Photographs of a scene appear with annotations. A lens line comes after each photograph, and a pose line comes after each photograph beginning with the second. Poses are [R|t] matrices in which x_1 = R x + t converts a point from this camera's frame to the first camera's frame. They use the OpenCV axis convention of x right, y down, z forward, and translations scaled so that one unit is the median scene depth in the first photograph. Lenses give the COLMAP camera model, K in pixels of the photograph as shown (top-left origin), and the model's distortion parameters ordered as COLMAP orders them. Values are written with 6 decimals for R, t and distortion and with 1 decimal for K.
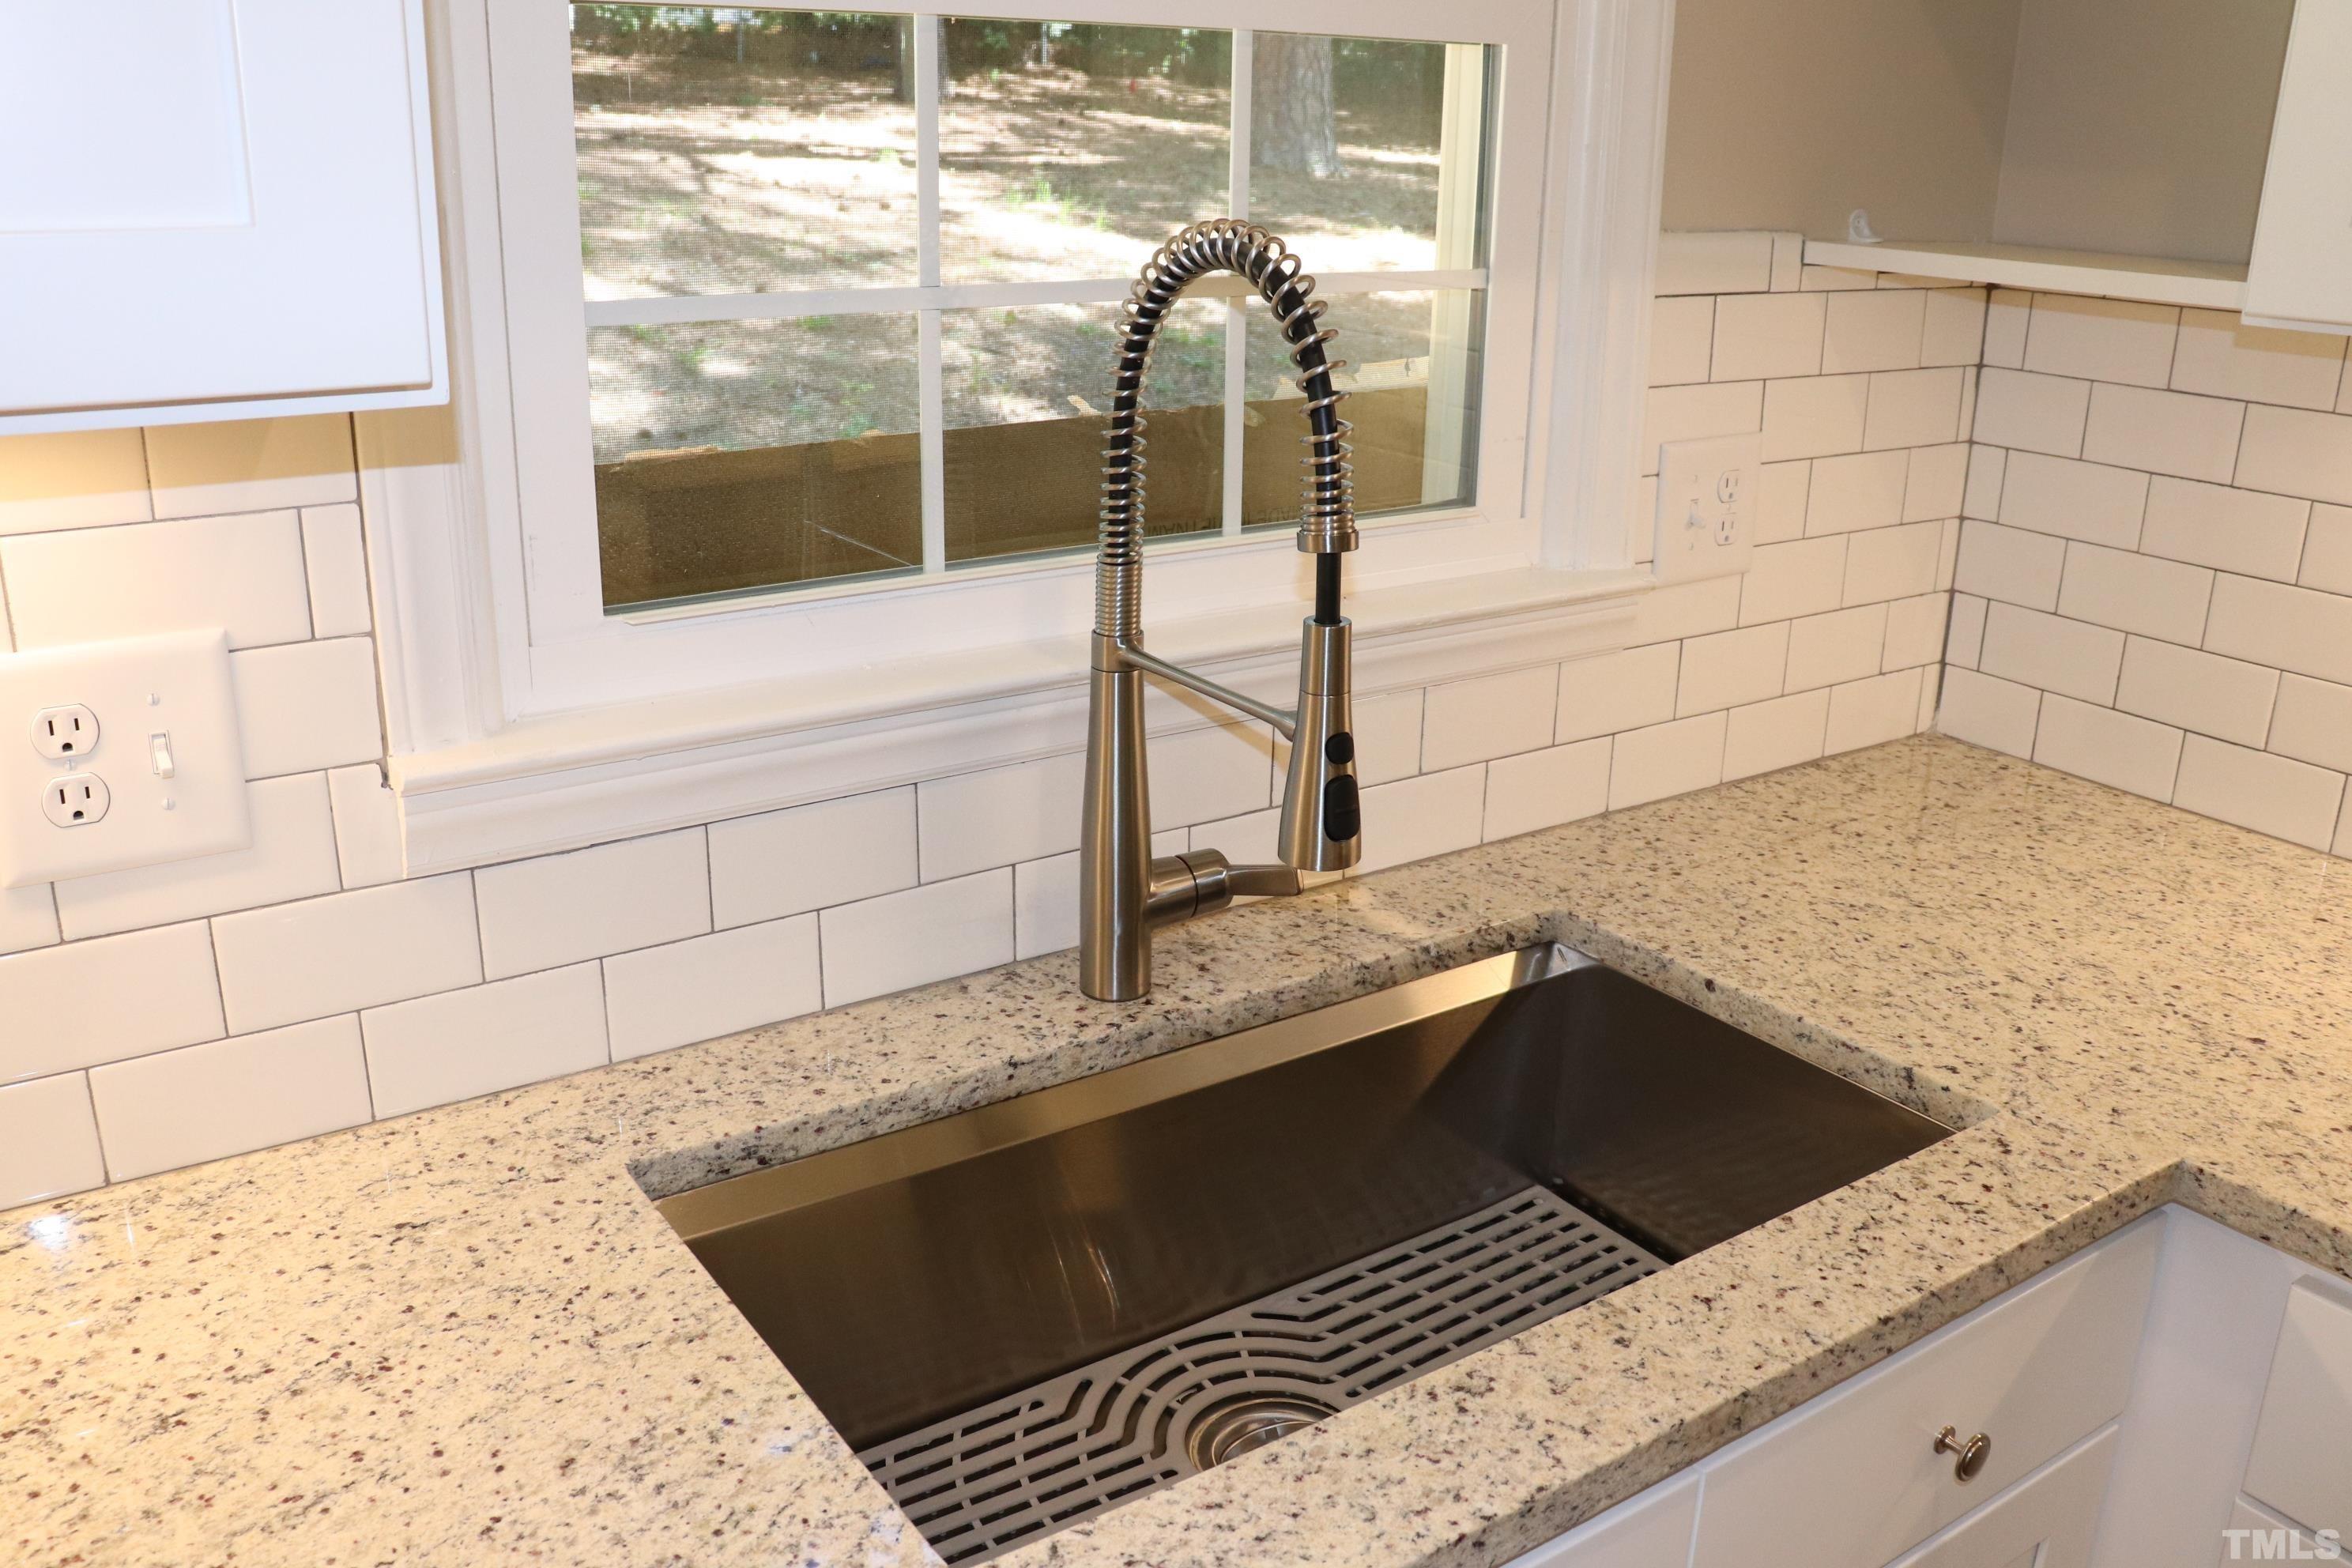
lens RADIAL K [[1955.4, 0, 1175.9], [0, 1955.4, 764.4], [0, 0, 1]] dist [-0.171087, 0.145144]
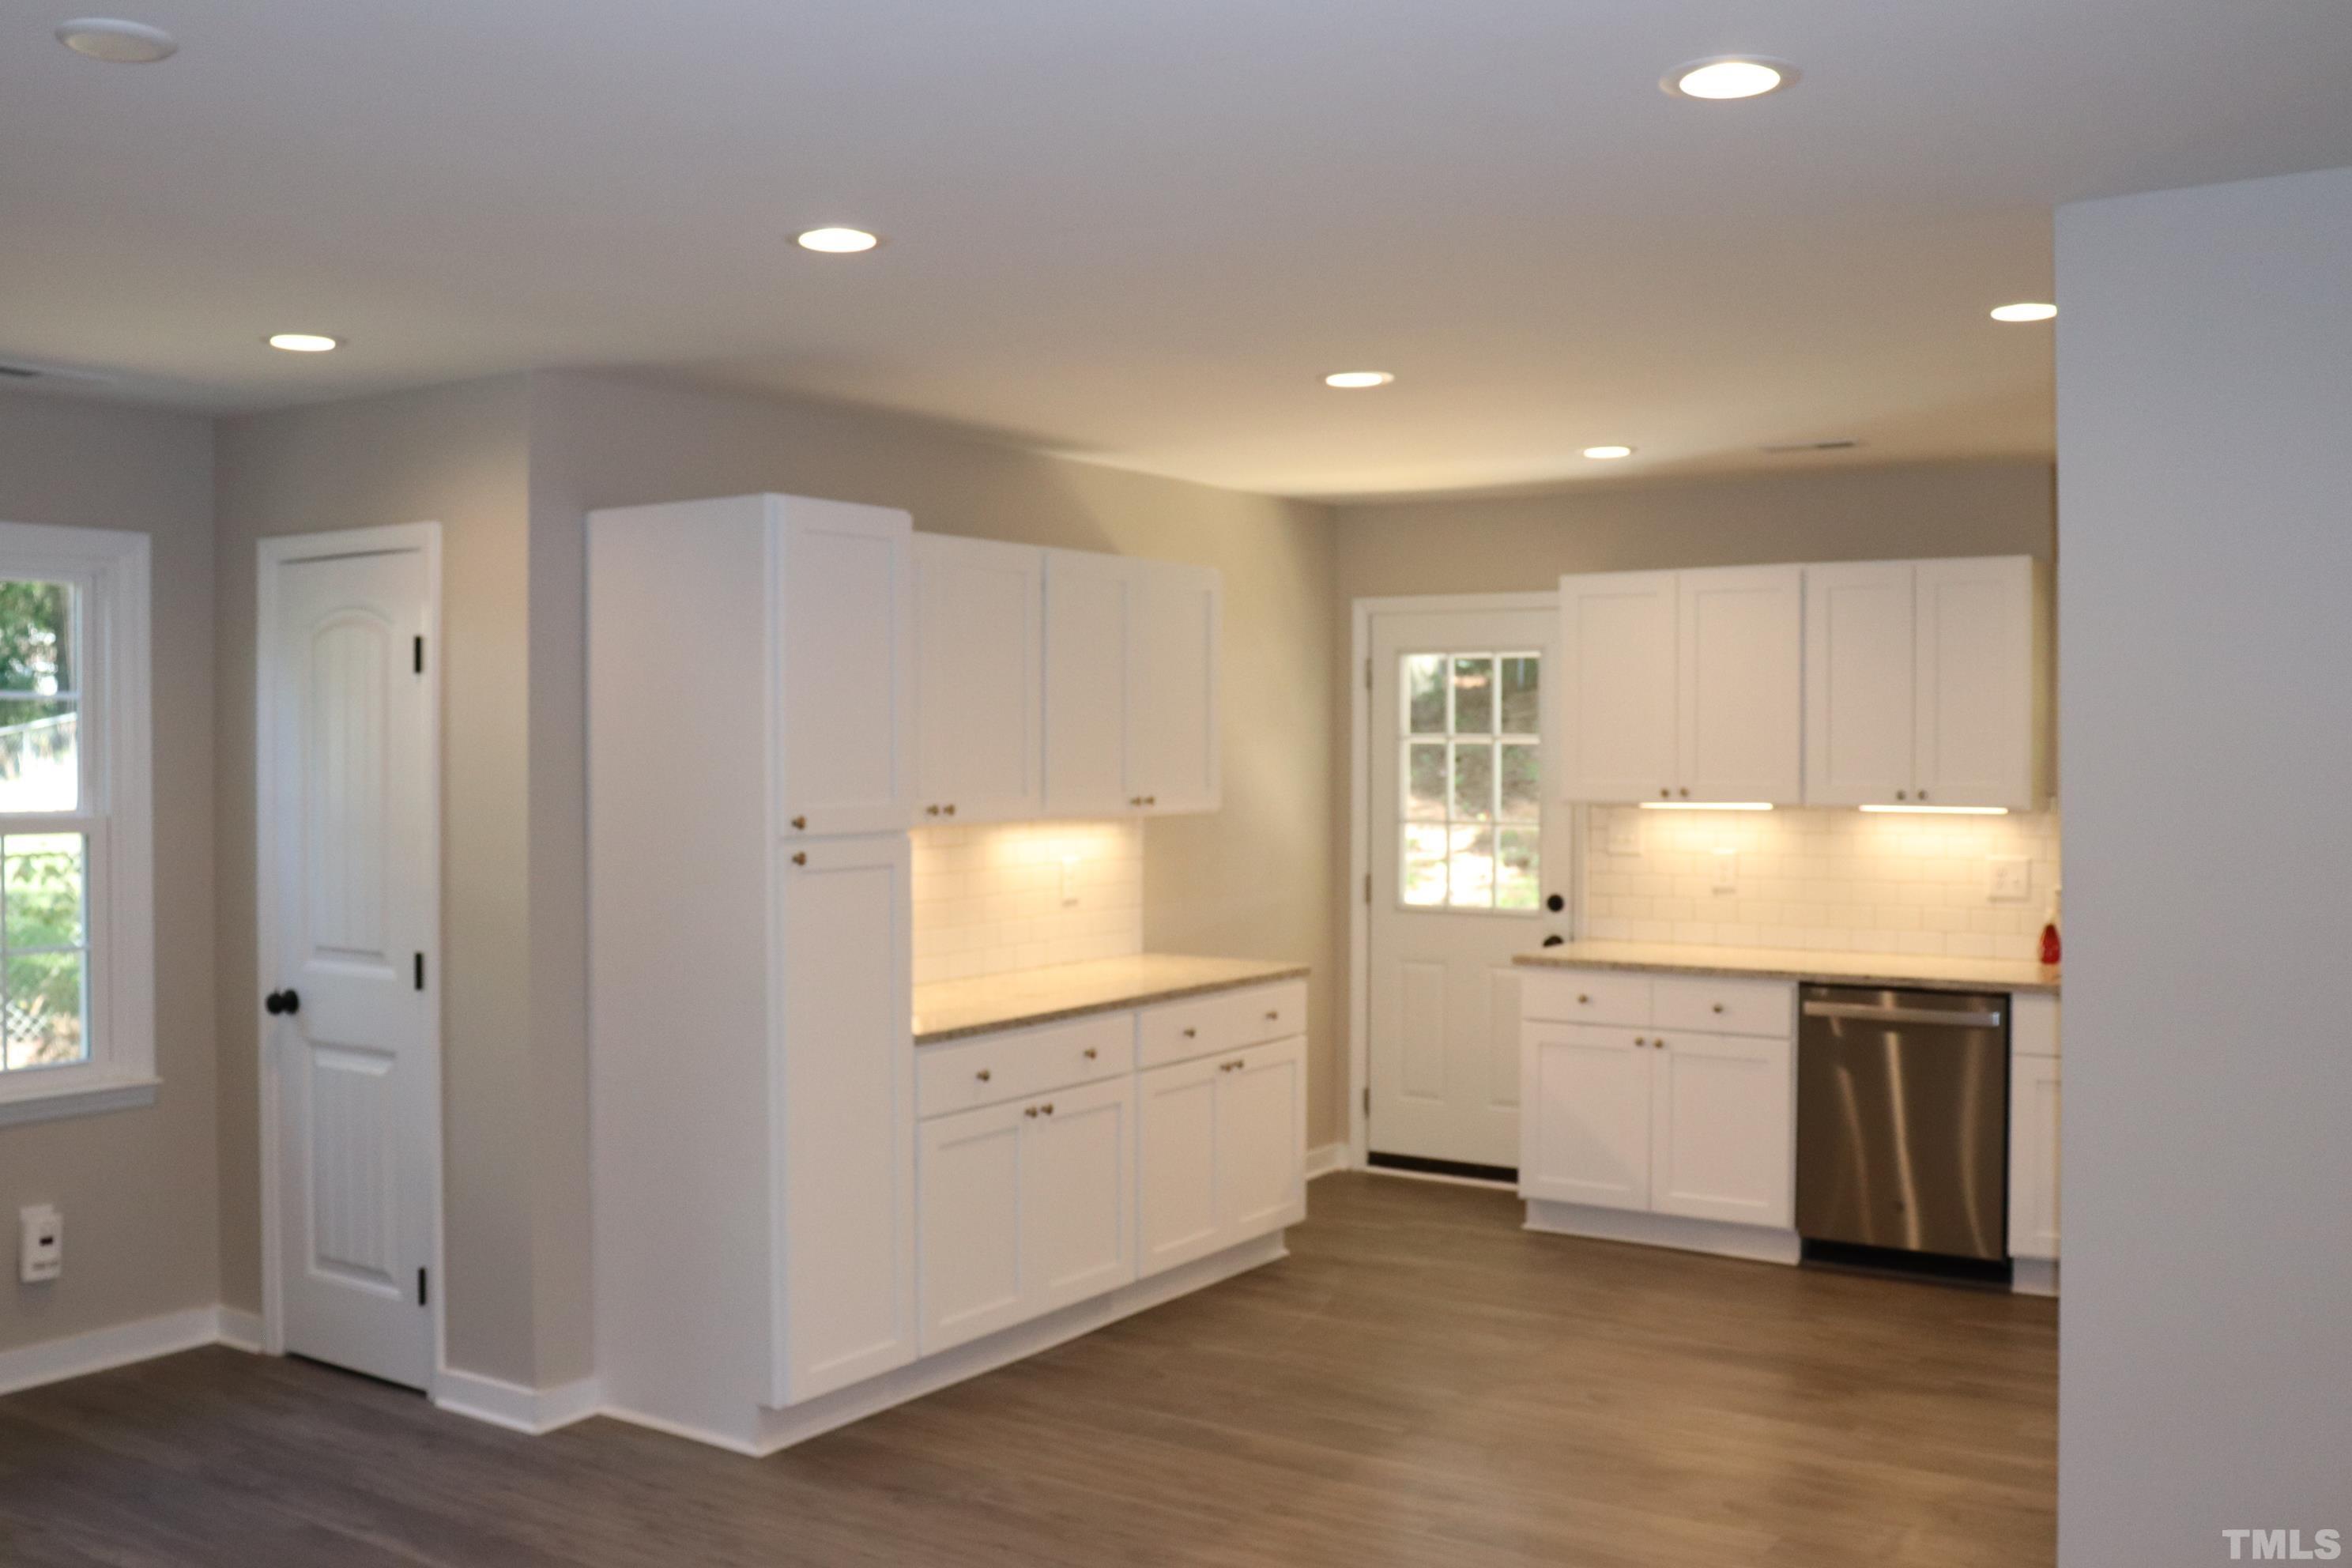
lens RADIAL K [[2198.9, 0, 1170.7], [0, 2198.9, 771.1], [0, 0, 1]] dist [-0.087834, 0.000000]
pose [[0.360337, -0.010812, -0.932760, 2.812304], [-0.282994, 0.951540, -0.120354, 0.722106], [0.888860, 0.307334, 0.339815, -2.162008]]
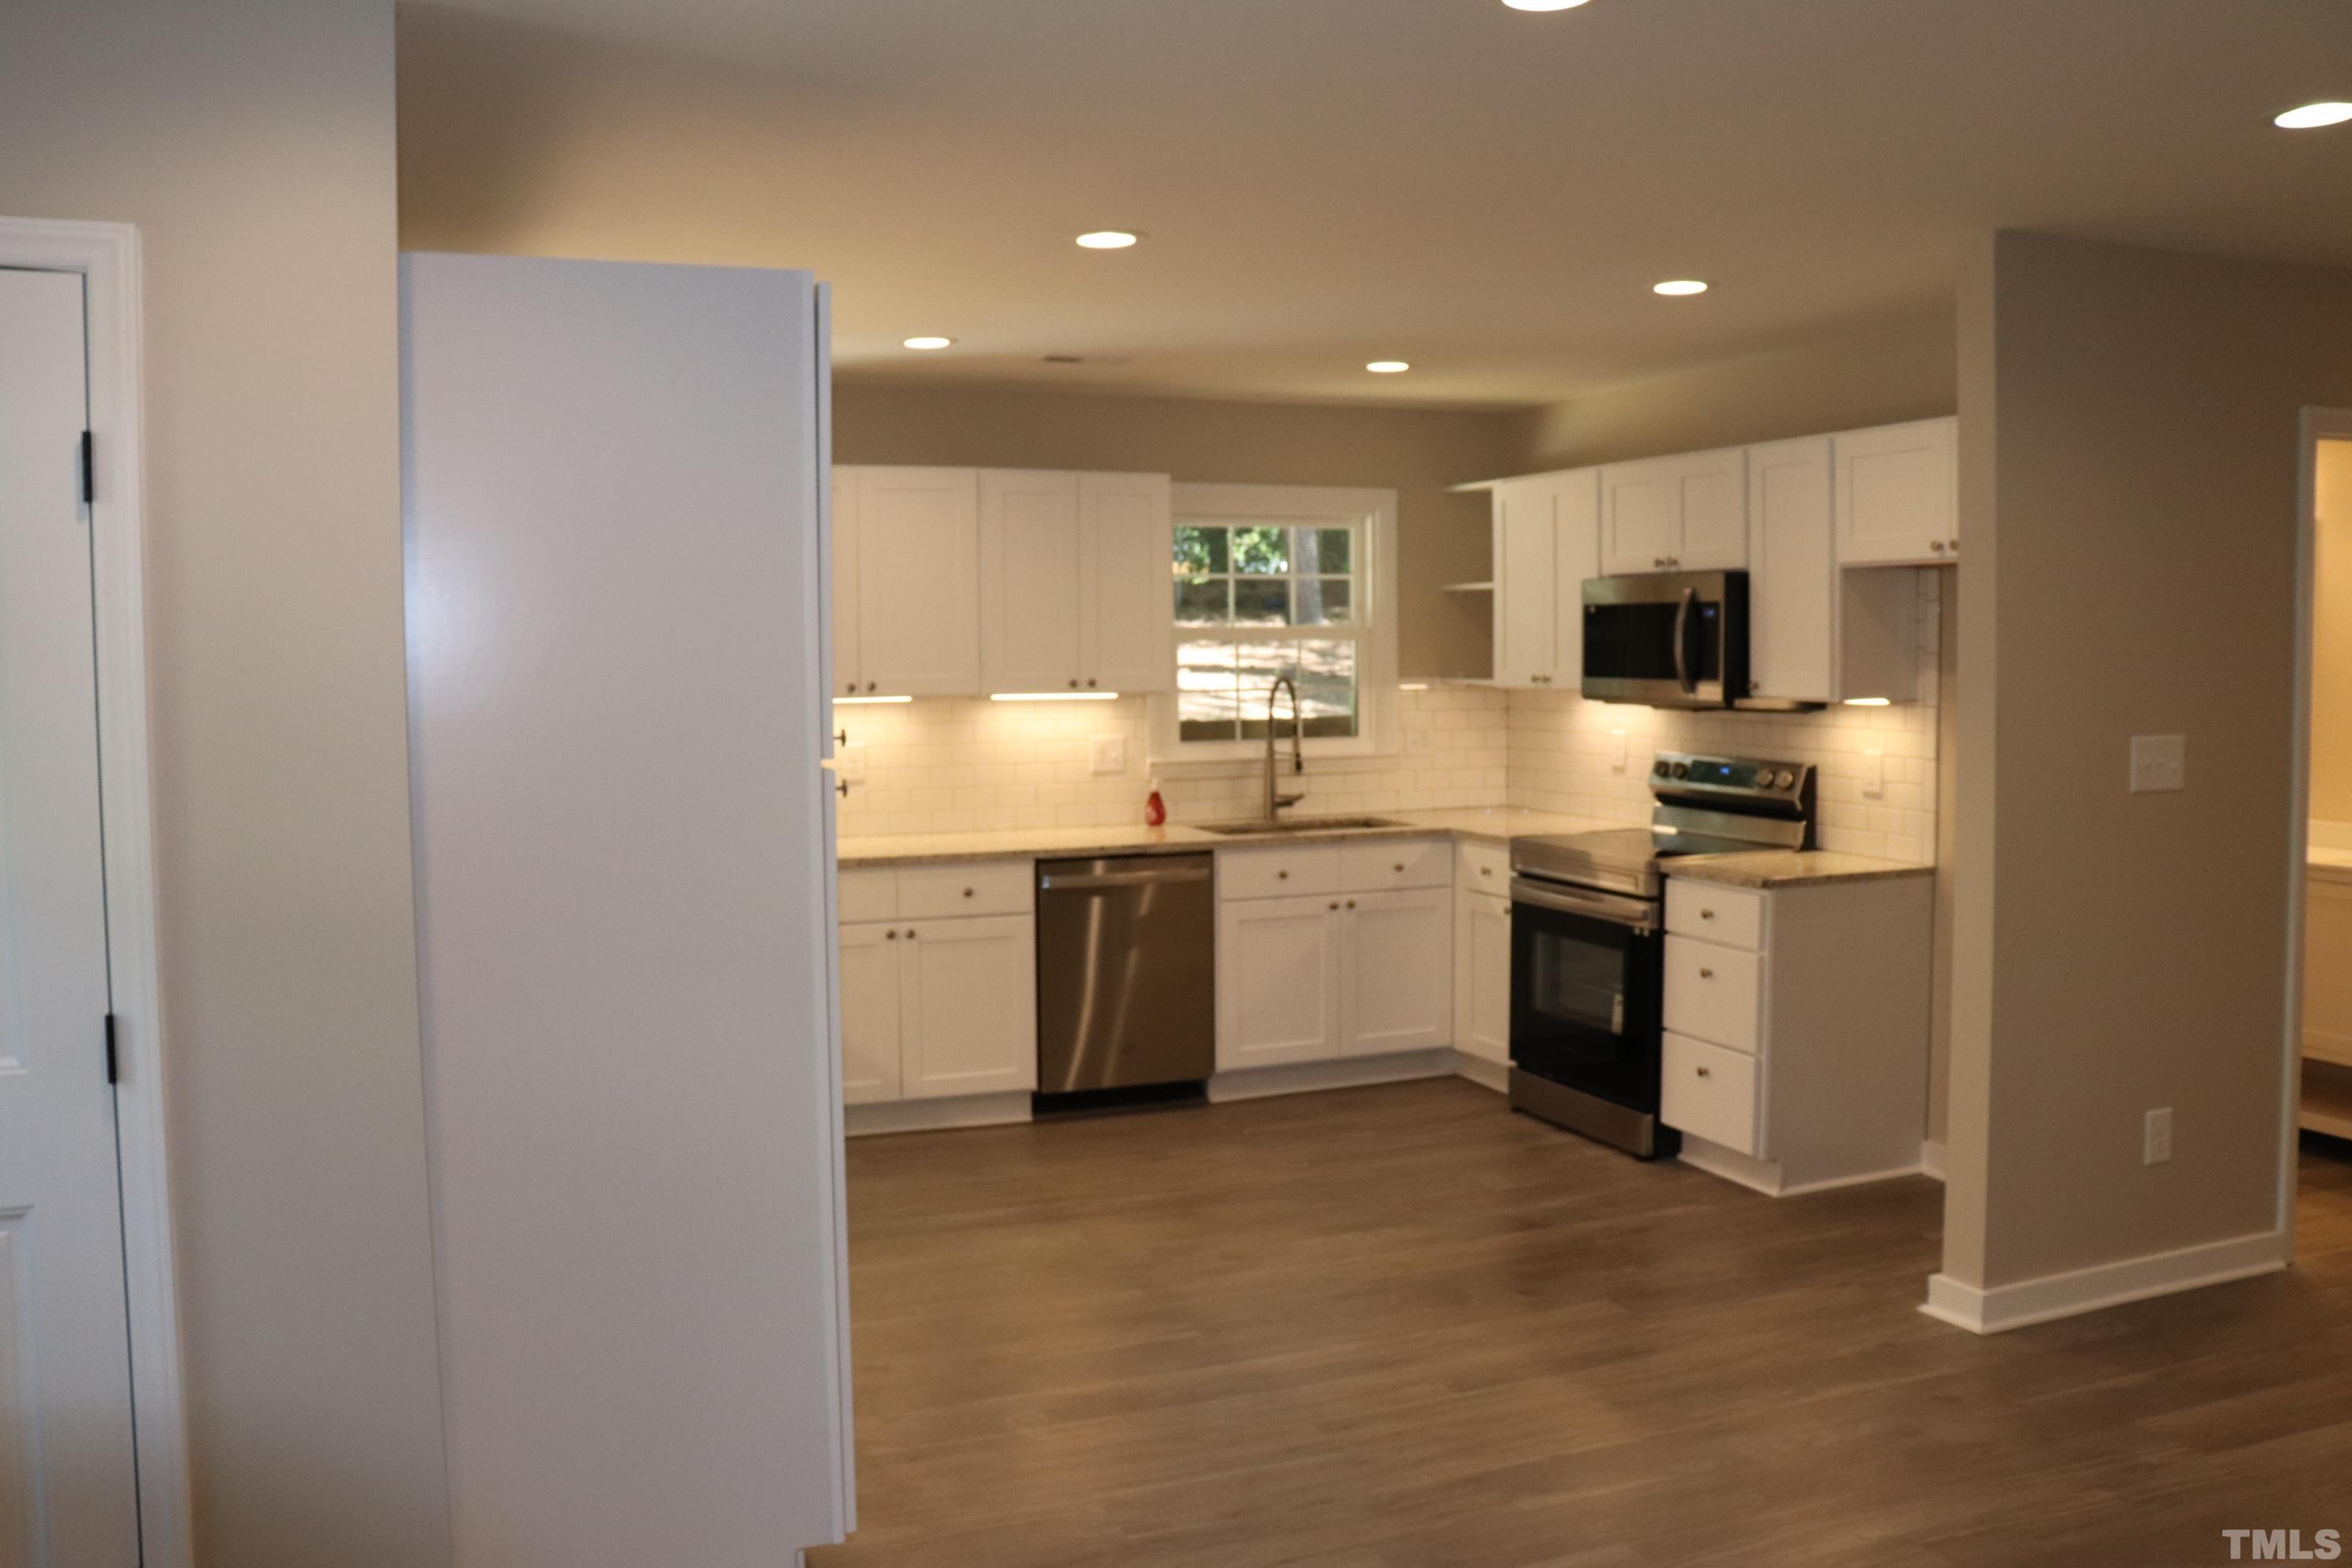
lens RADIAL K [[1955.4, 0, 1179.0], [0, 1955.4, 774.9], [0, 0, 1]] dist [-0.171087, 0.145144]
pose [[0.978234, -0.014880, -0.206970, 0.654276], [-0.037684, 0.968101, -0.247712, 1.049505], [0.204053, 0.250120, 0.946468, -3.236289]]
